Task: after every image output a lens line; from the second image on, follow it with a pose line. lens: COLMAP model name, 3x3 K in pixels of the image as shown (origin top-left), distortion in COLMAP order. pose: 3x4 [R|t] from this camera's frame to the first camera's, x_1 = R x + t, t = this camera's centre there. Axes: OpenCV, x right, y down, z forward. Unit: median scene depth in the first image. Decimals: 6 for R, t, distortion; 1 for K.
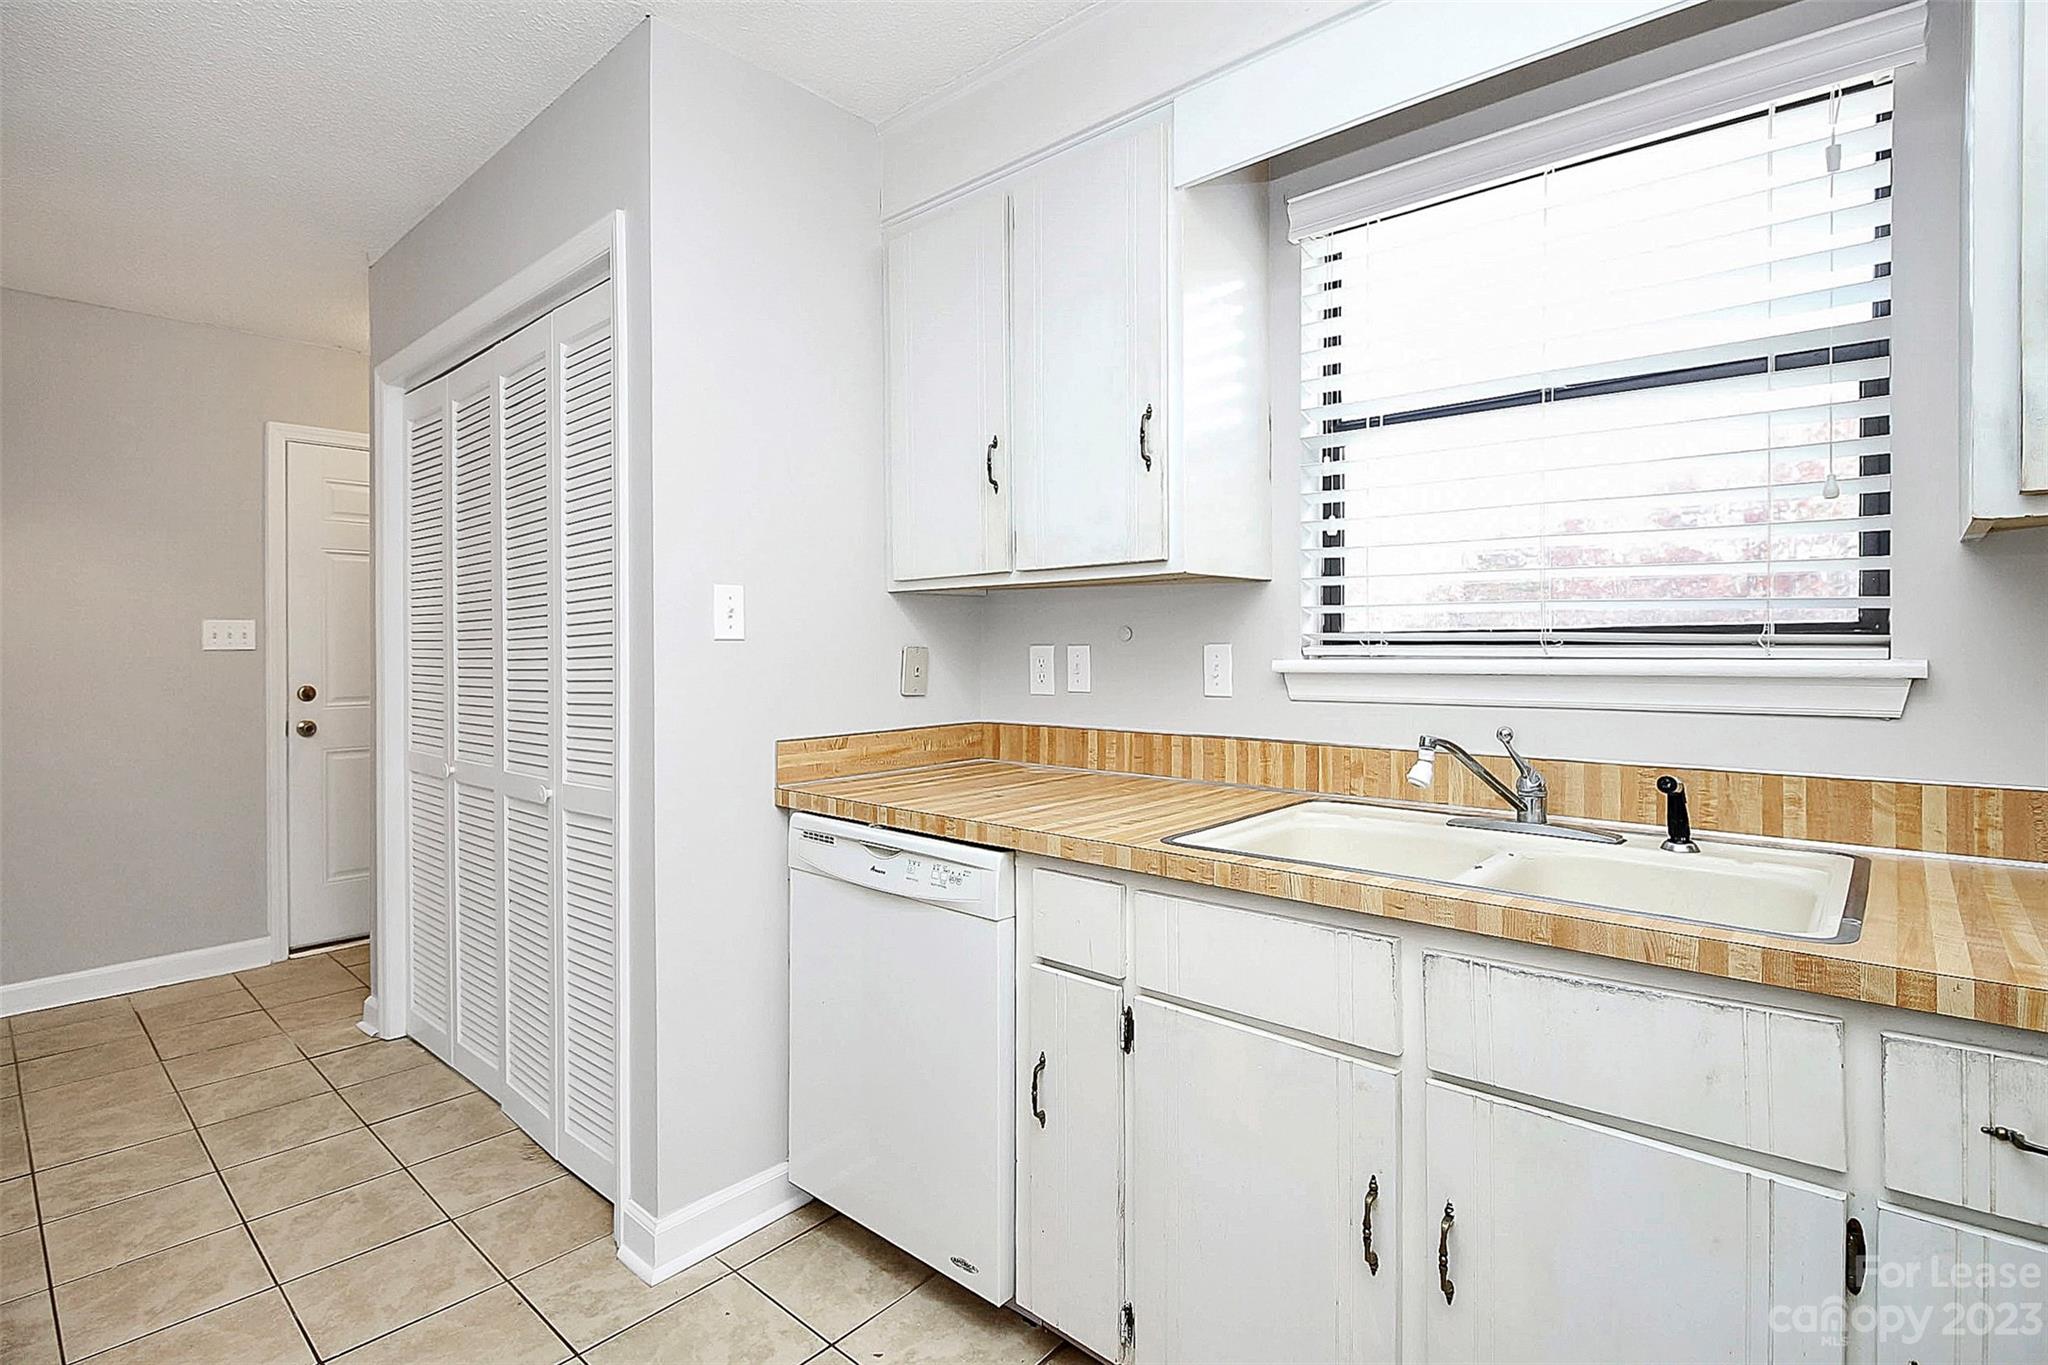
lens RADIAL K [[979.4, 0, 1026.9], [0, 979.4, 665.6], [0, 0, 1]] dist [0.003134, -0.012593]
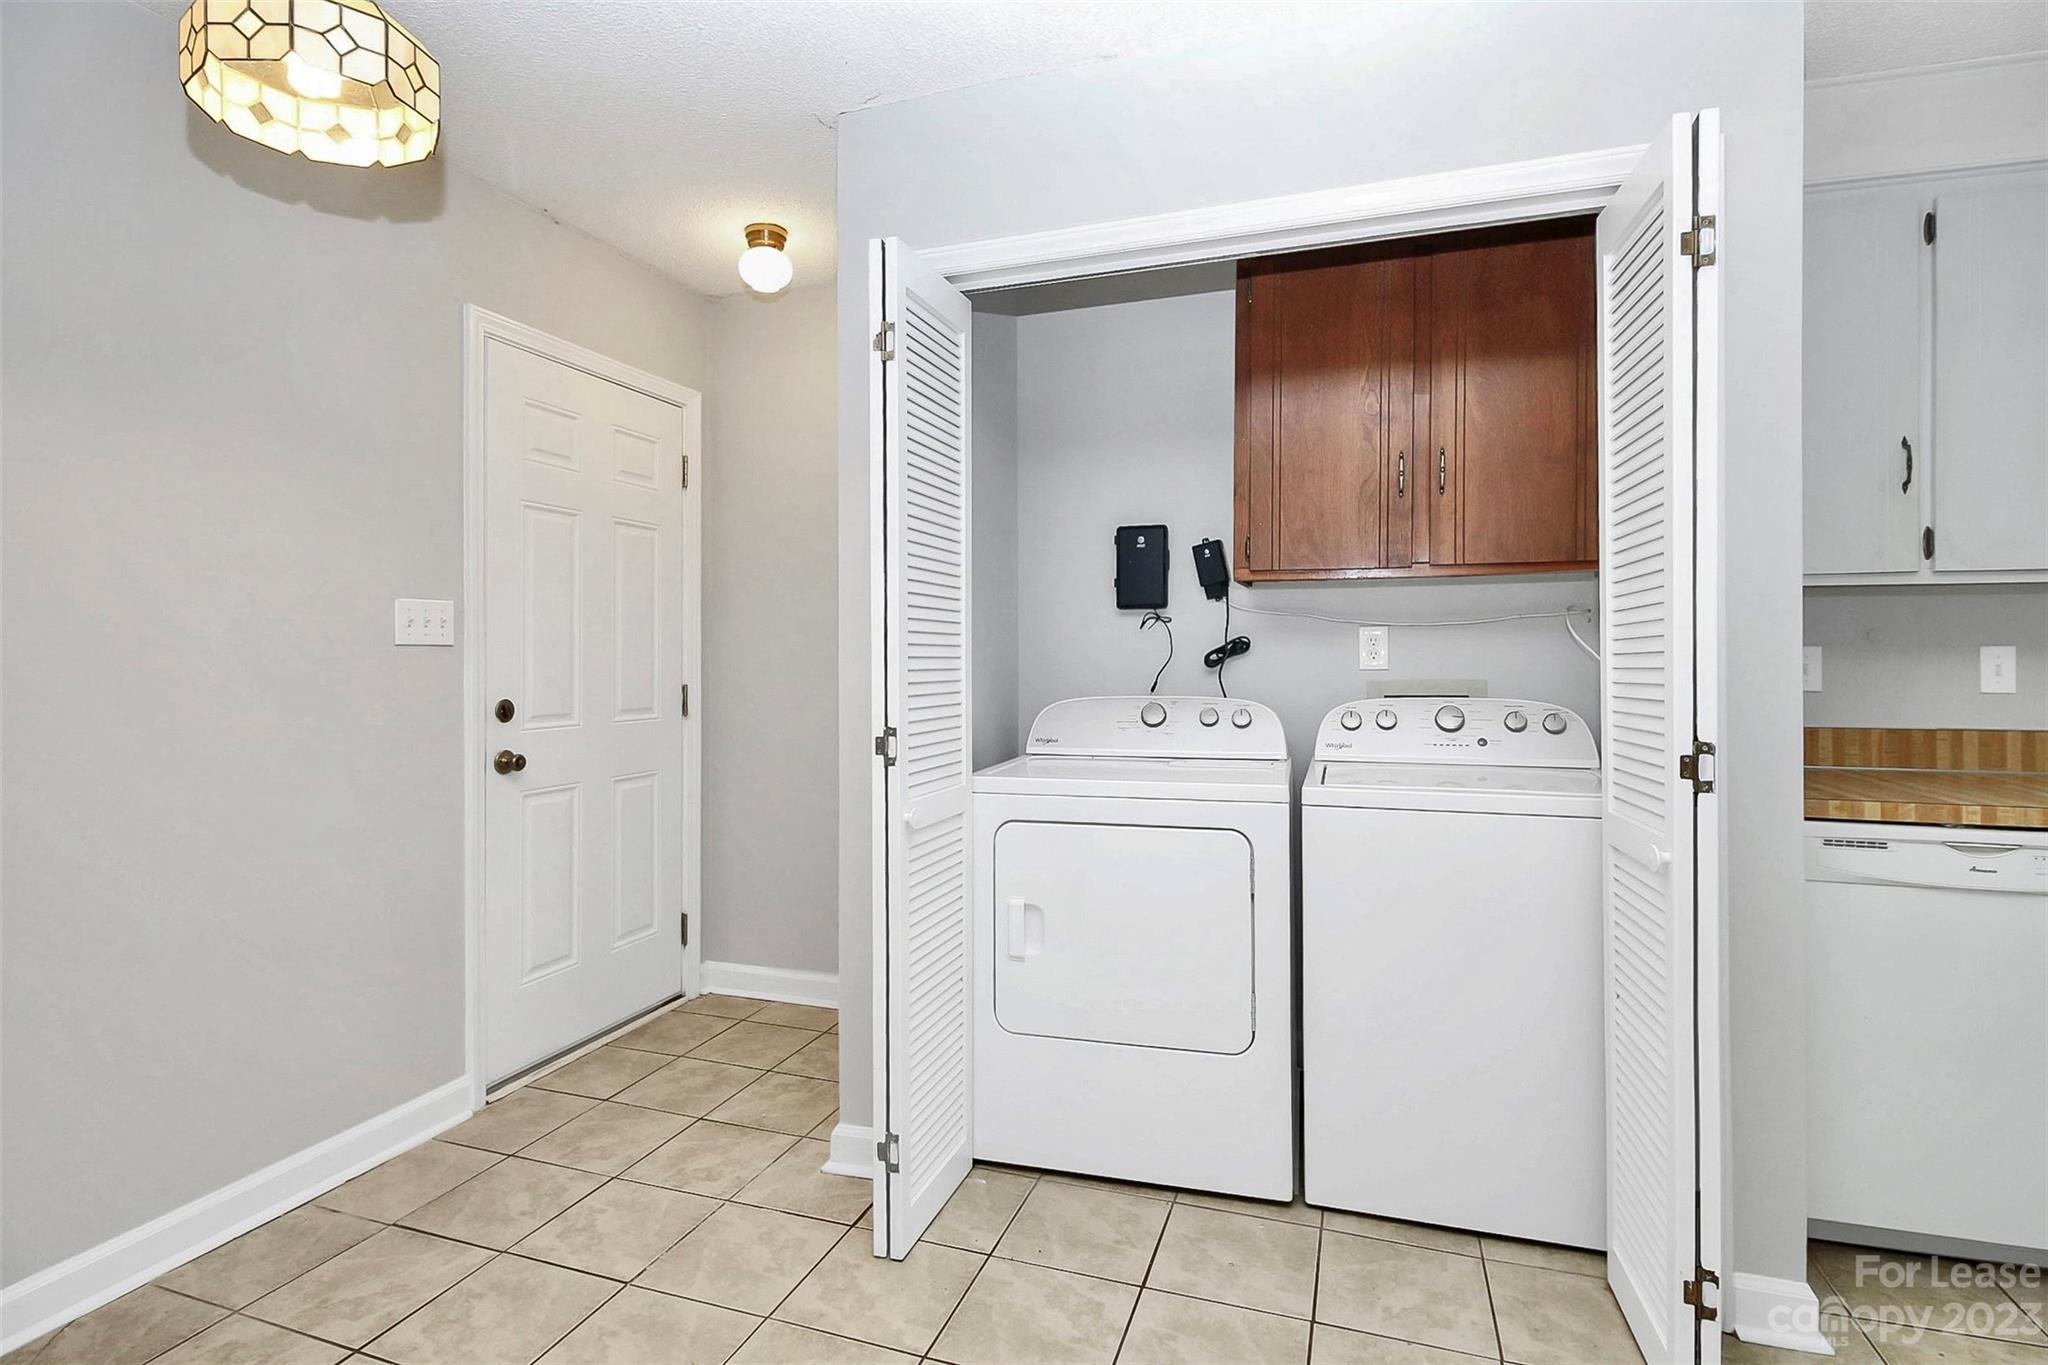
lens RADIAL K [[979.4, 0, 1026.9], [0, 979.4, 665.6], [0, 0, 1]] dist [0.003134, -0.012593]
pose [[0.917800, 0.002594, 0.397036, -1.173779], [0.001193, 0.999956, -0.009291, 0.007060], [-0.397042, 0.009001, 0.917756, 0.388571]]
